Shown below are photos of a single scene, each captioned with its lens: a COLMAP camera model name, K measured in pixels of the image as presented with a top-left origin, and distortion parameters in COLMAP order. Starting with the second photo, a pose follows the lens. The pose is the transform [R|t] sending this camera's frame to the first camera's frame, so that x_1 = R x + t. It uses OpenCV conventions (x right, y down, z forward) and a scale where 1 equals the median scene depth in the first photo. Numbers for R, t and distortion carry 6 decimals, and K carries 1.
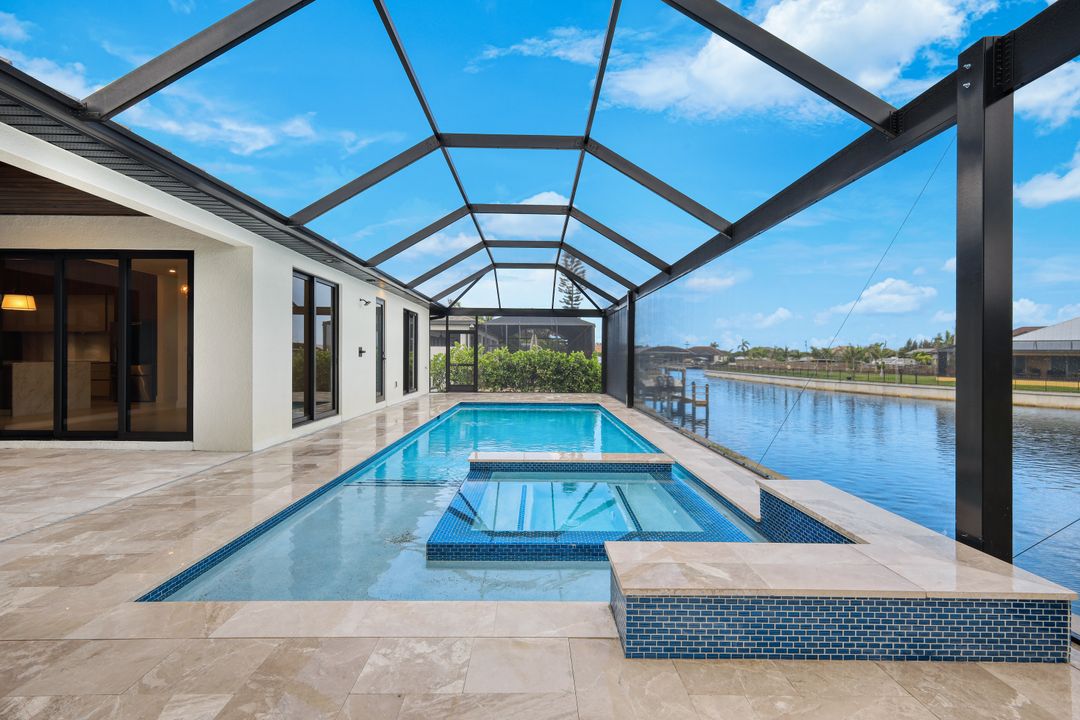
lens RADIAL K [[476.4, 0, 540.0], [0, 476.4, 360.0], [0, 0, 1]] dist [0.013355, 0.000058]
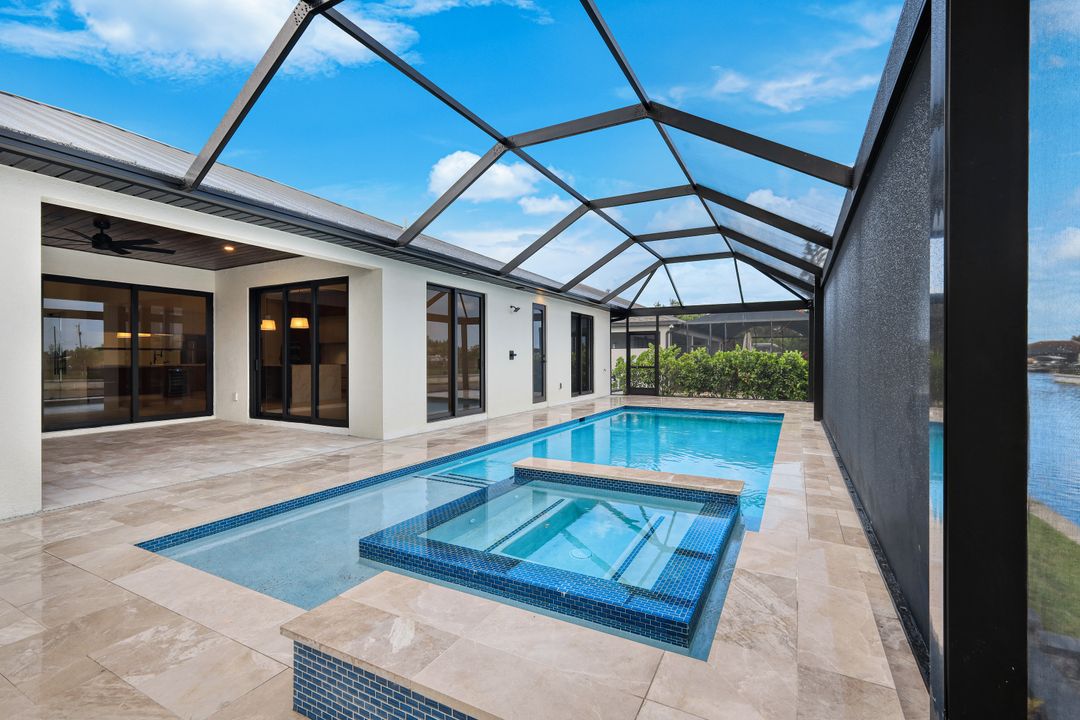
lens RADIAL K [[475.8, 0, 540.0], [0, 475.8, 360.0], [0, 0, 1]] dist [0.004223, 0.000307]
pose [[0.880023, -0.007593, -0.474871, 0.208111], [0.005312, 0.999967, -0.006144, 0.000994], [0.474902, 0.002884, 0.880034, 0.096864]]
